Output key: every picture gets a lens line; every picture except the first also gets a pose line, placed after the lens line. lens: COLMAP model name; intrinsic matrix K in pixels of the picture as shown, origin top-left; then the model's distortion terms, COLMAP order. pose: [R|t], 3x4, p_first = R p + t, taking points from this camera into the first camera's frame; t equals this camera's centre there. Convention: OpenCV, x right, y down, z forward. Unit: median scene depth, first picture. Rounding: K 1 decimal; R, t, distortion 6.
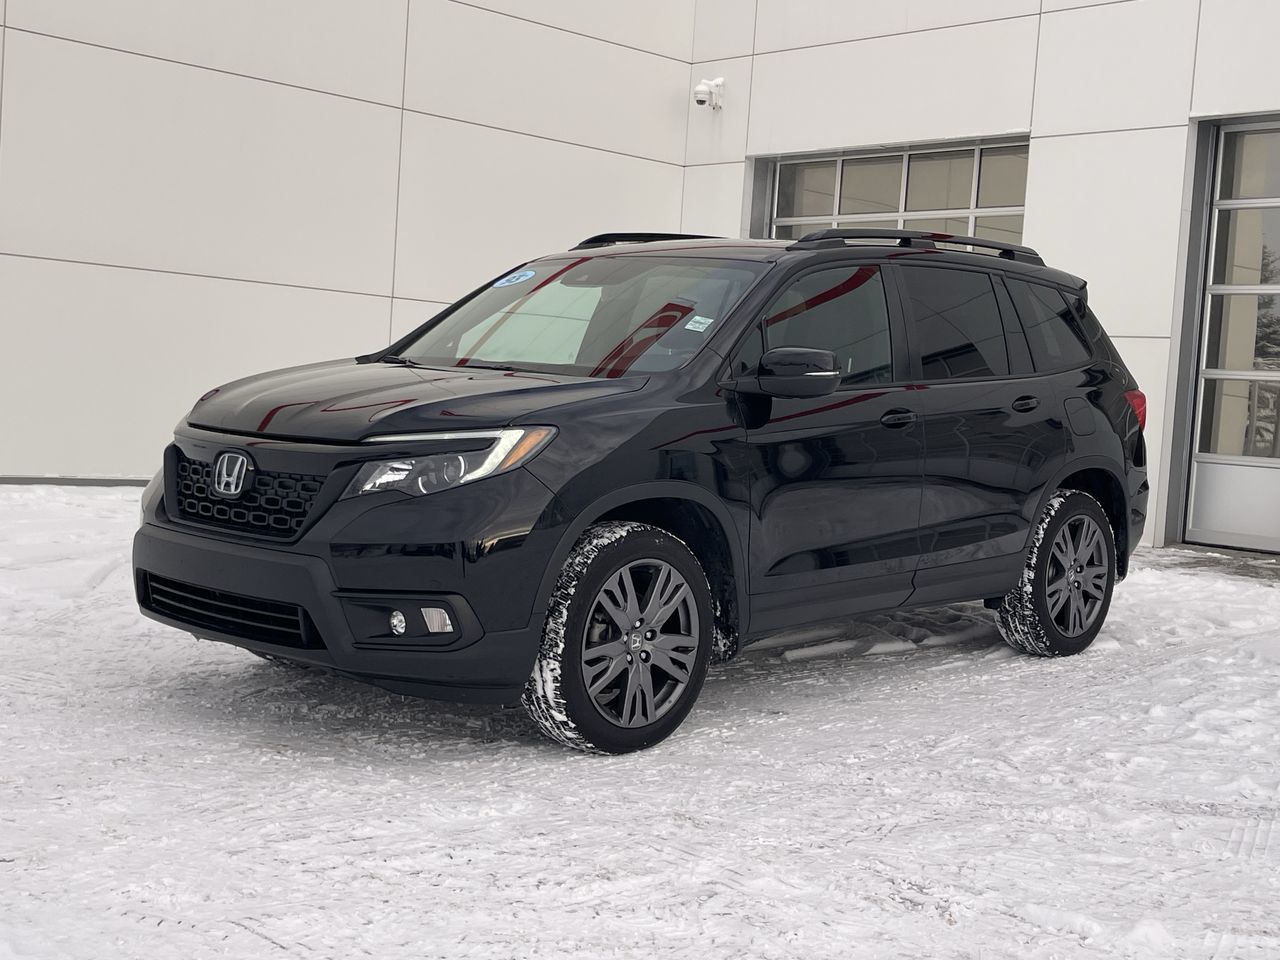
lens RADIAL K [[1662.5, 0, 635.8], [0, 1662.5, 481.4], [0, 0, 1]] dist [0.114820, -0.270604]
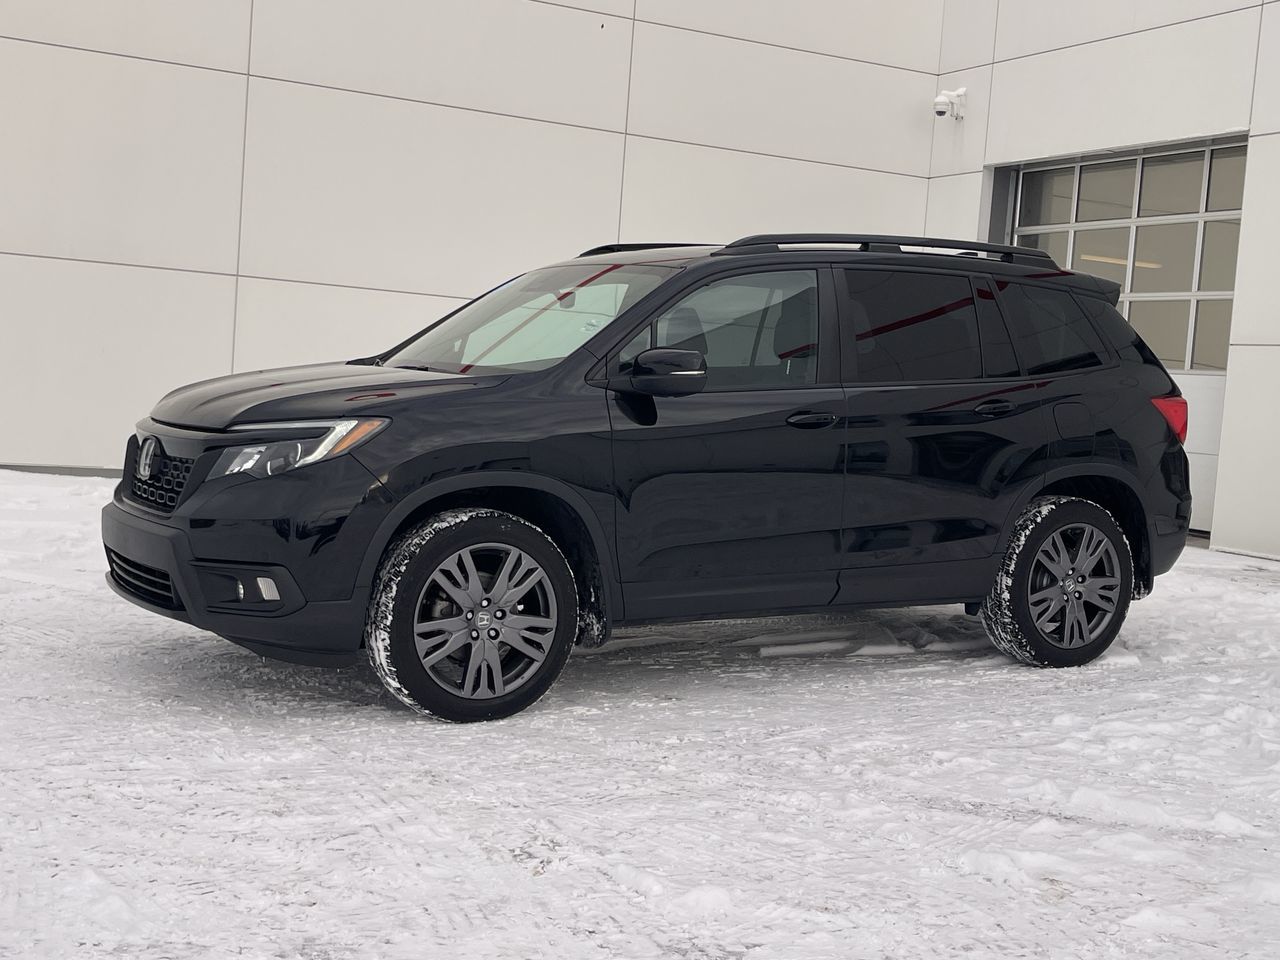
lens RADIAL K [[1662.5, 0, 635.8], [0, 1662.5, 481.4], [0, 0, 1]] dist [0.114820, -0.270604]
pose [[0.961107, 0.019699, -0.275473, 0.390724], [-0.023063, 0.999694, -0.008977, 0.014135], [0.275212, 0.014981, 0.961267, -0.012026]]
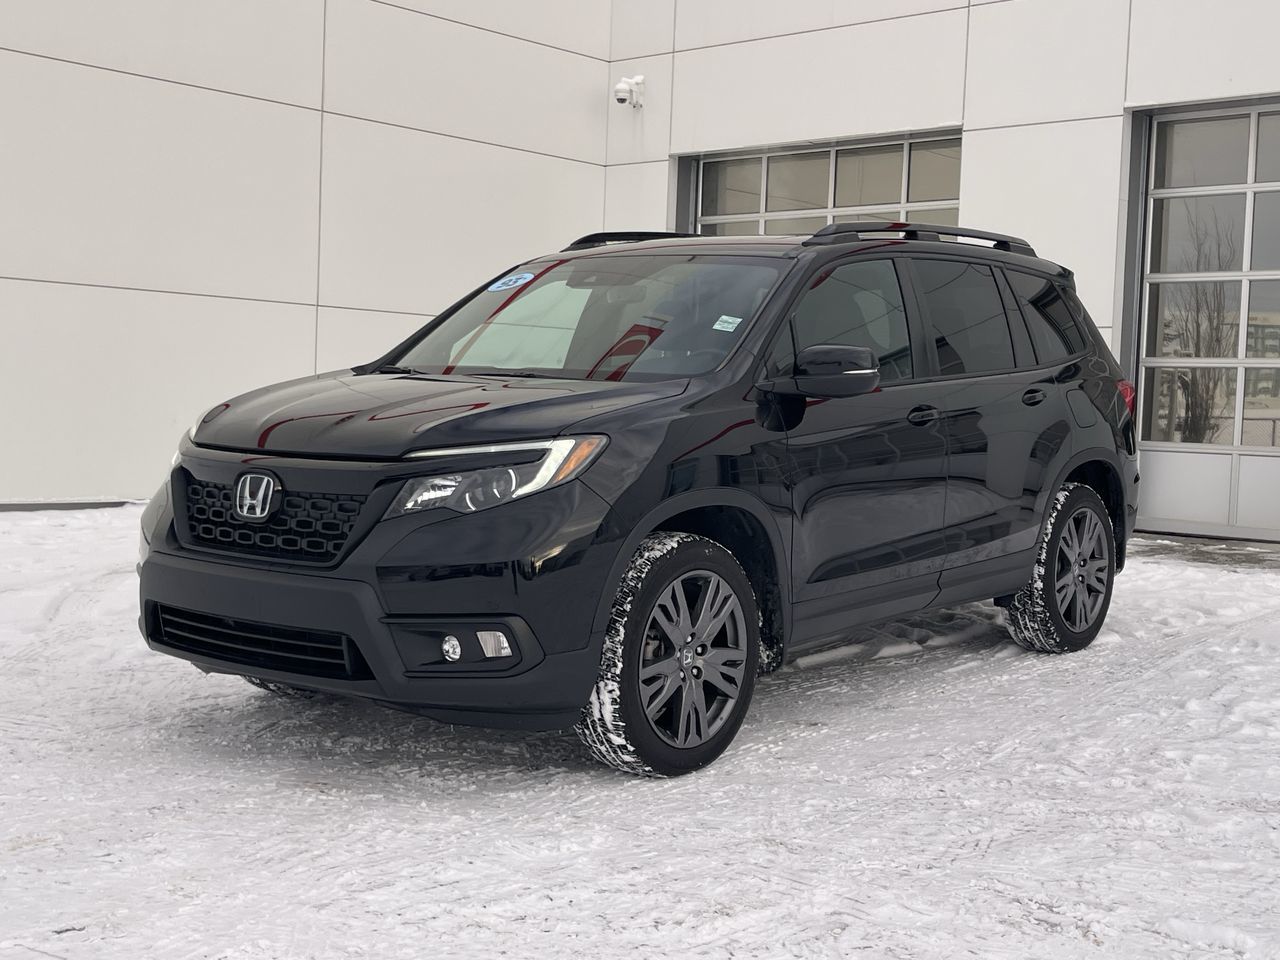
lens RADIAL K [[1662.5, 0, 635.8], [0, 1662.5, 481.4], [0, 0, 1]] dist [0.114820, -0.270604]
pose [[0.996424, -0.032354, 0.078055, -0.100889], [0.032494, 0.999472, -0.000532, -0.005111], [-0.077997, 0.003067, 0.996949, 0.049956]]
